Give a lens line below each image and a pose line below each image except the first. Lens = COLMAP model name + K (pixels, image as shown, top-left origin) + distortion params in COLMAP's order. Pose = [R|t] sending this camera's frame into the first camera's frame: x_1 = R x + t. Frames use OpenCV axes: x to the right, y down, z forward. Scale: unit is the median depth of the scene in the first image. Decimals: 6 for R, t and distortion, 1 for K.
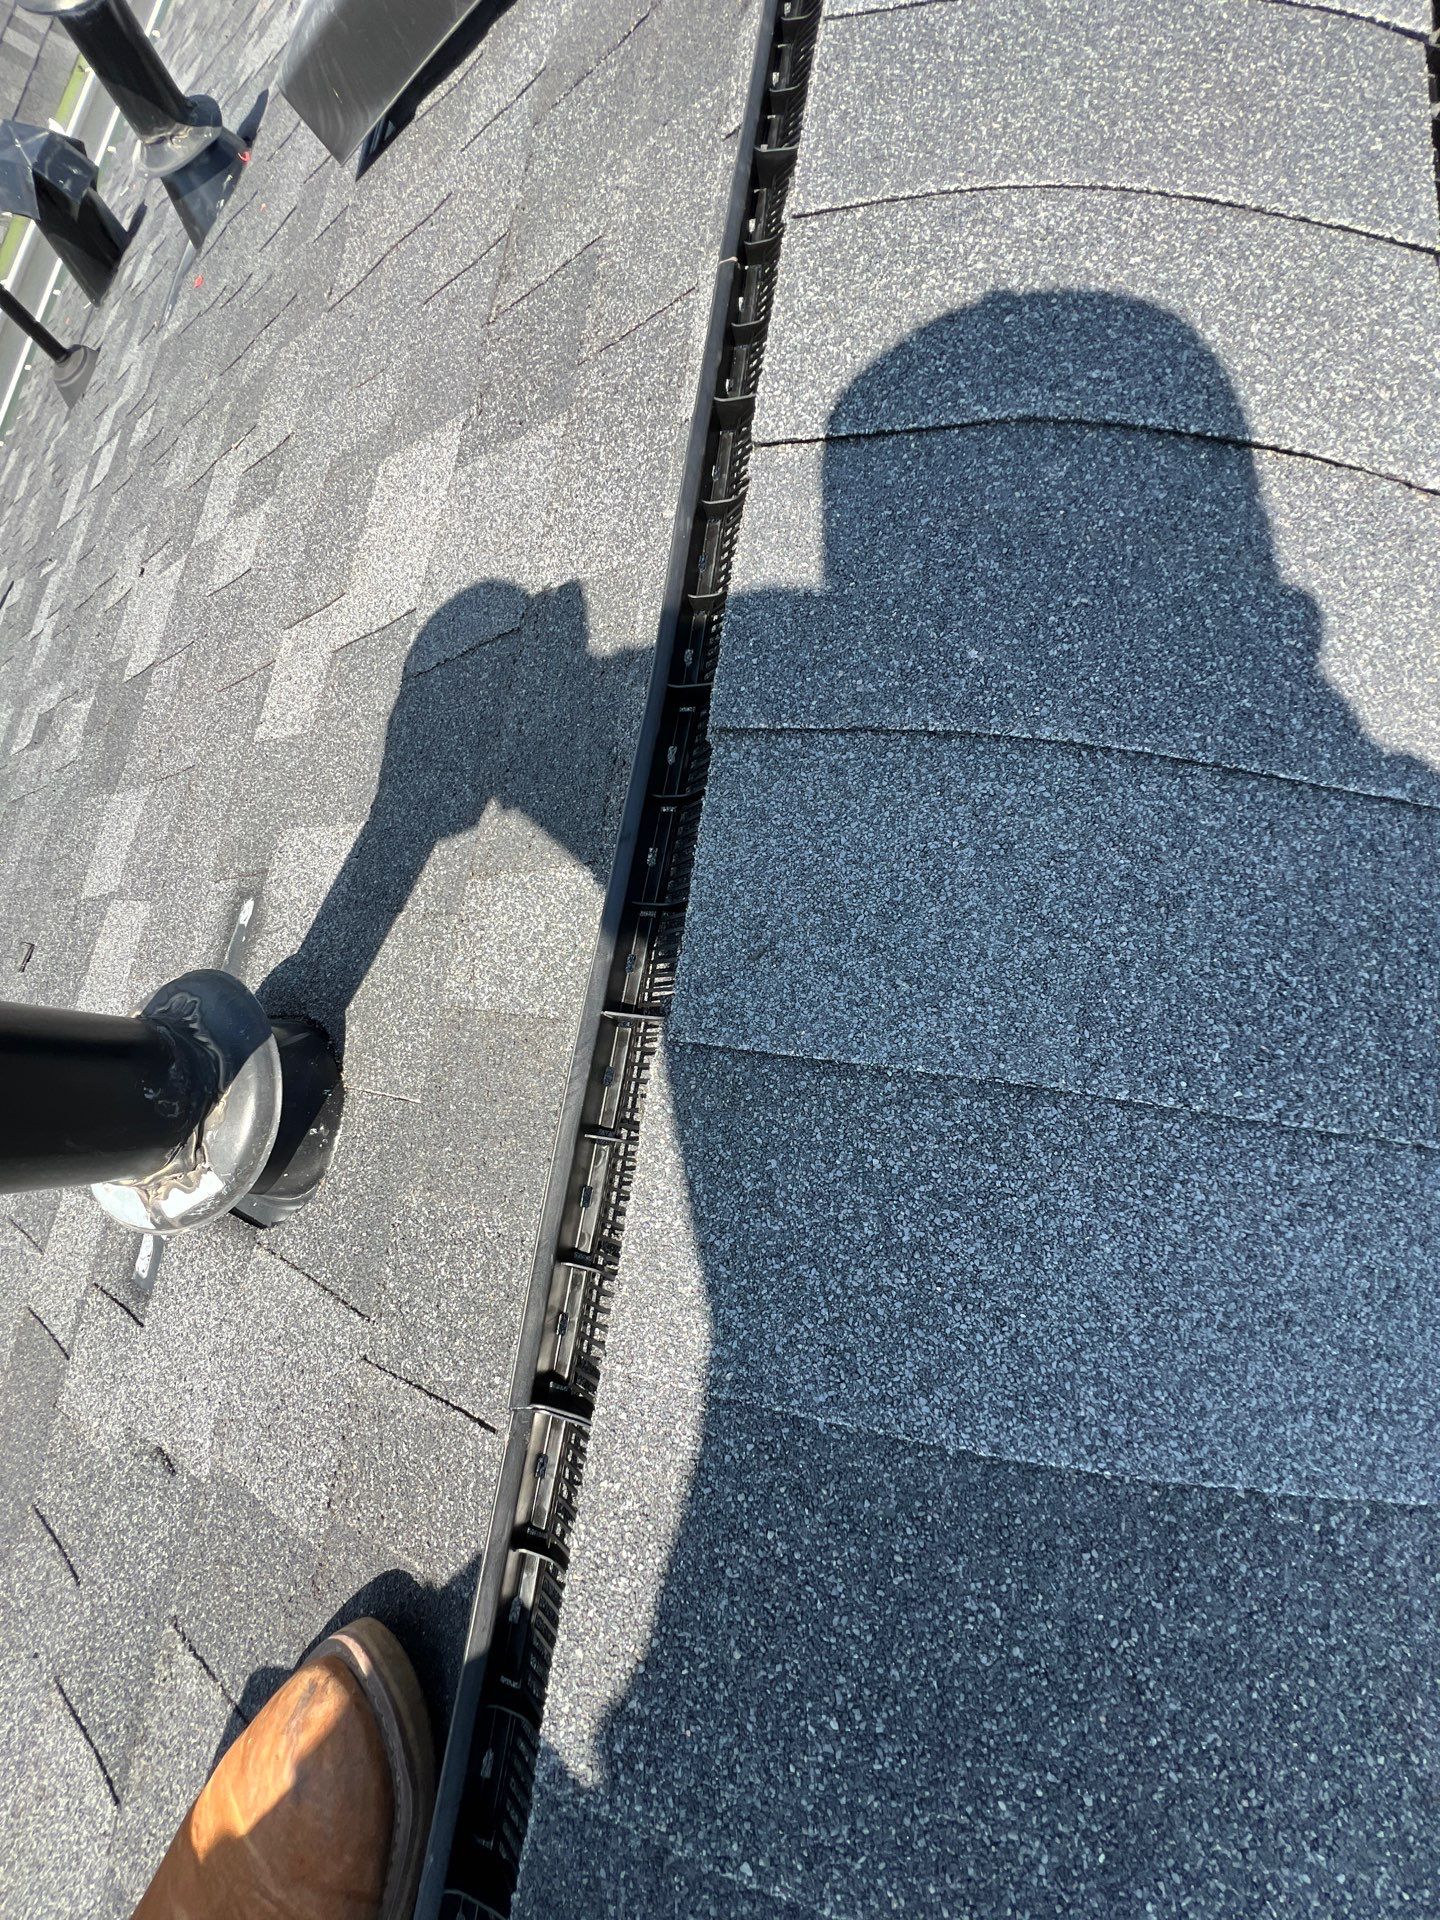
lens RADIAL K [[775.1, 0, 720.0], [0, 775.1, 960.0], [0, 0, 1]] dist [-0.007528, 0.000924]
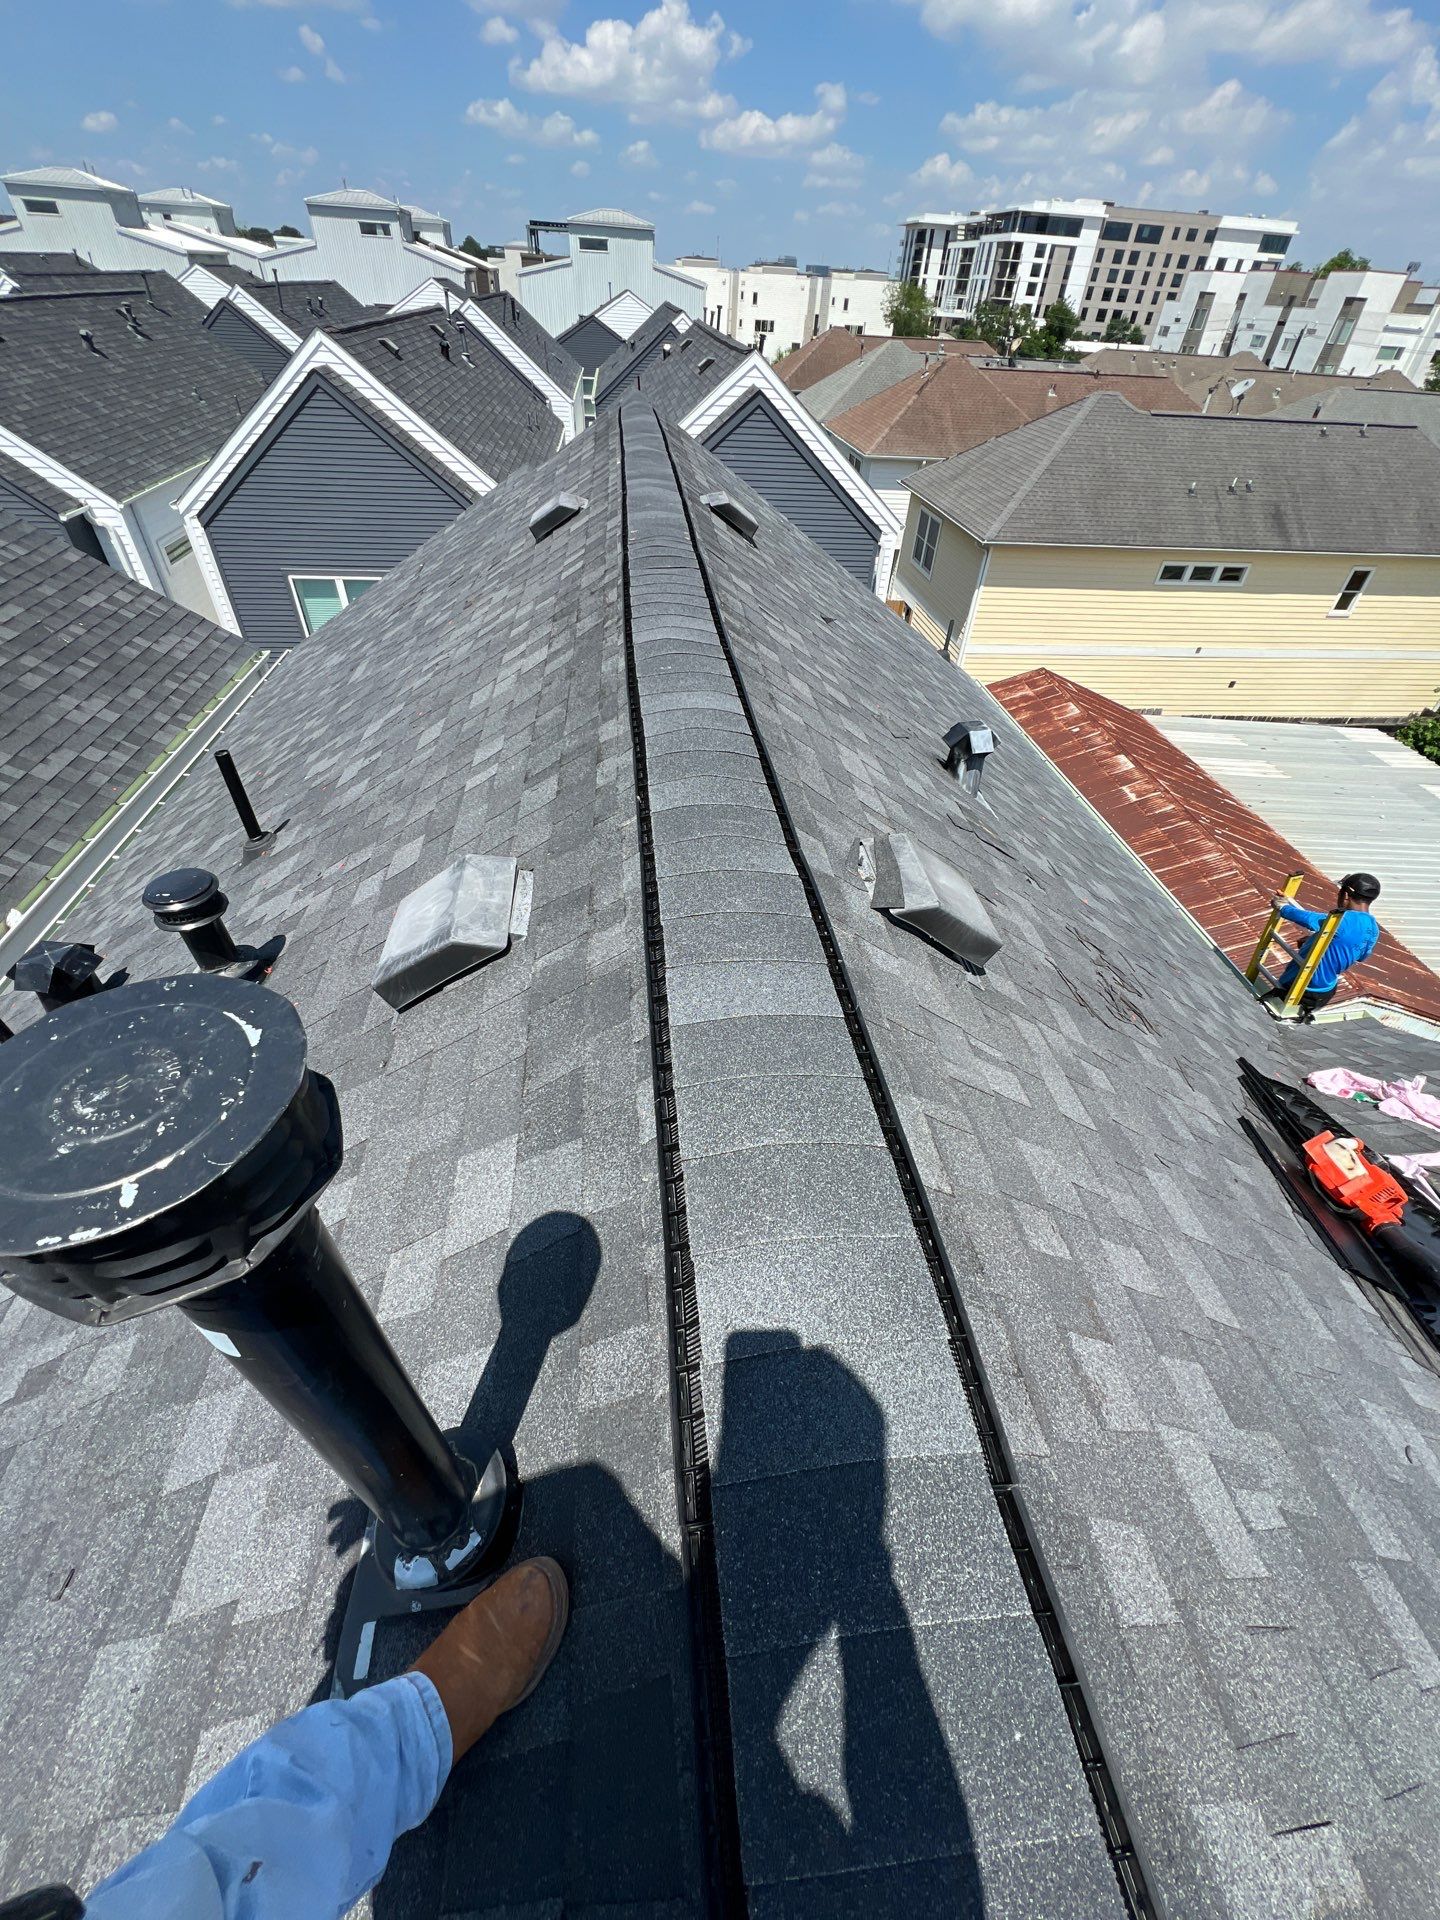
lens RADIAL K [[769.7, 0, 724.9], [0, 769.7, 958.7], [0, 0, 1]] dist [-0.003273, 0.000545]
pose [[0.959241, -0.091429, 0.267389, -0.527620], [0.236632, 0.777110, -0.583185, 0.522825], [-0.154471, 0.622688, 0.767071, -1.849089]]
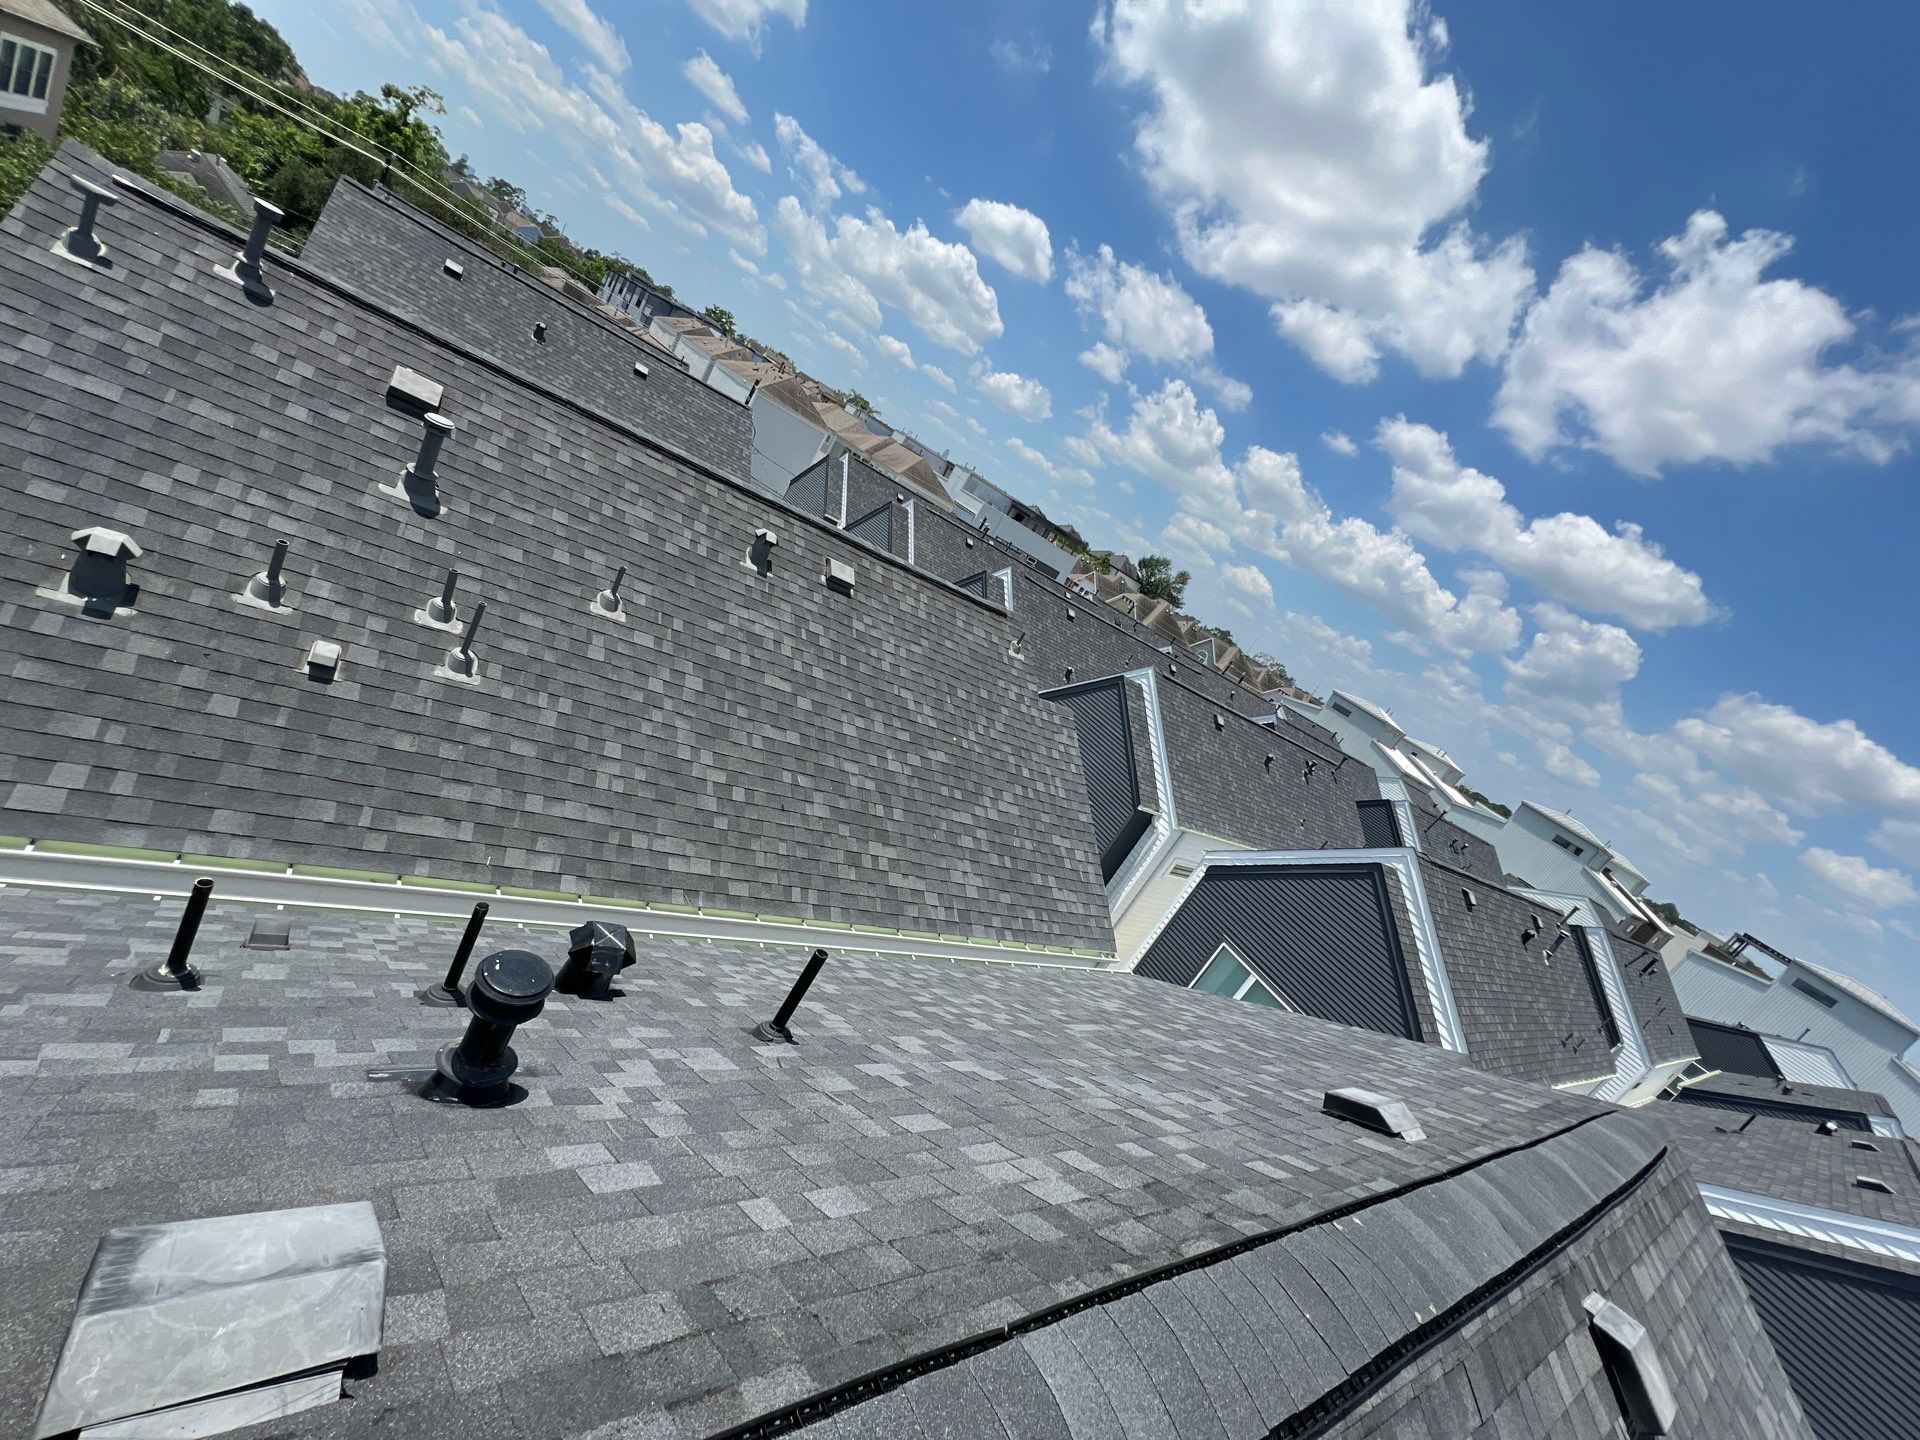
lens RADIAL K [[770.2, 0, 963.1], [0, 770.2, 721.5], [0, 0, 1]] dist [-0.003904, 0.001128]
pose [[0.538926, 0.585714, -0.605390, 1.239031], [-0.734478, -0.025143, -0.678167, -3.194925], [-0.412433, 0.810127, 0.416644, -2.142687]]
